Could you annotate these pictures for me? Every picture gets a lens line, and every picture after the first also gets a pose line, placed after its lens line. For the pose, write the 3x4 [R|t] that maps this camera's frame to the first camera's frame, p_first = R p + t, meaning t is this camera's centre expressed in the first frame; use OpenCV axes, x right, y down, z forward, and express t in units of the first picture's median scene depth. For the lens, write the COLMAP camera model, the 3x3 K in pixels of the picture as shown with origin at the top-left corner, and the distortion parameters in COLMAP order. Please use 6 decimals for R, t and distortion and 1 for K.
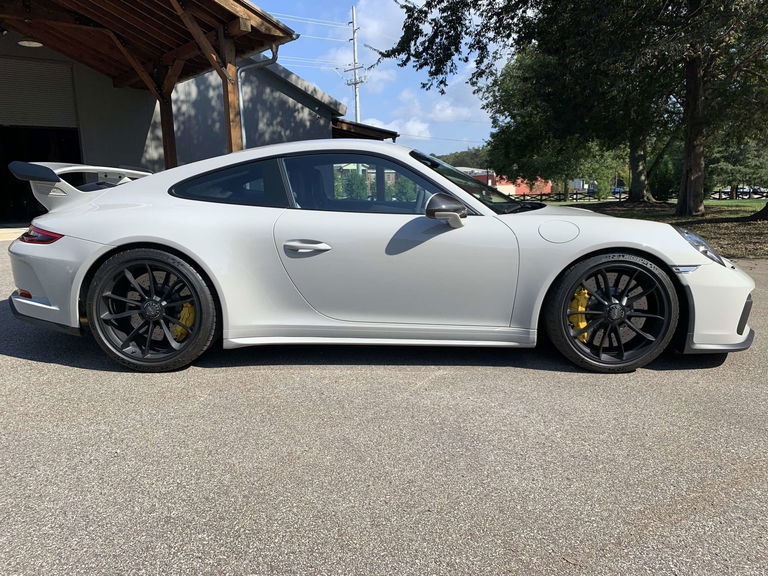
lens RADIAL K [[574.5, 0, 384.0], [0, 574.5, 288.0], [0, 0, 1]] dist [0.036118, -0.045897]
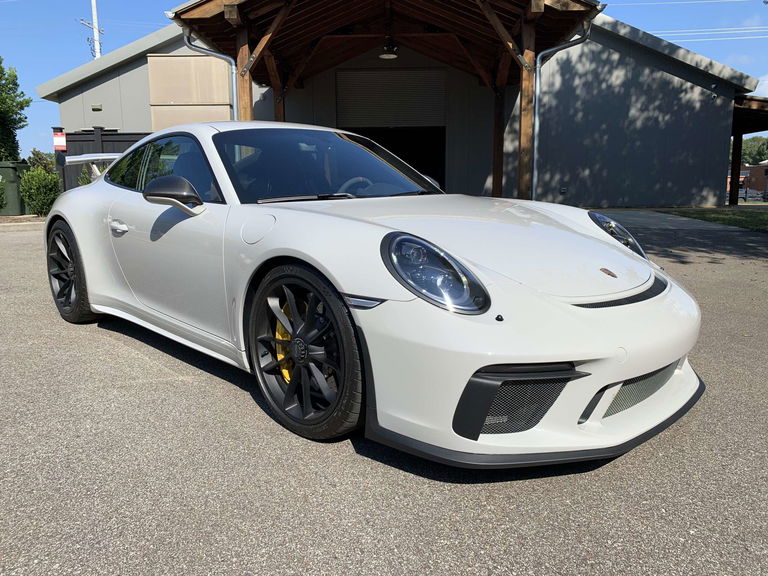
lens RADIAL K [[577.0, 0, 384.0], [0, 577.0, 288.0], [0, 0, 1]] dist [0.001436, 0.001506]
pose [[0.736335, 0.132308, -0.663555, 0.144029], [-0.125308, 0.990396, 0.058425, -0.013191], [0.664913, 0.040128, 0.745842, 0.084063]]
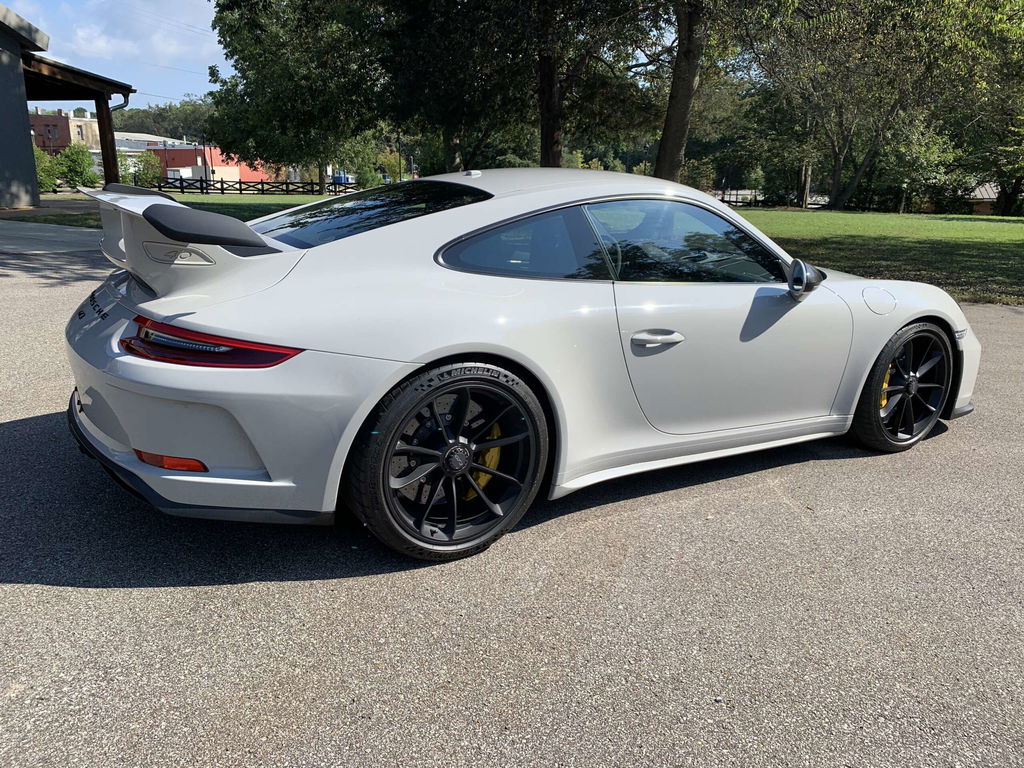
lens RADIAL K [[765.9, 0, 512.0], [0, 765.9, 384.0], [0, 0, 1]] dist [0.036118, -0.045897]
pose [[0.849710, -0.102894, 0.517112, -0.126050], [0.052880, 0.992459, 0.110587, -0.021195], [-0.524591, -0.066622, 0.848743, 0.047387]]
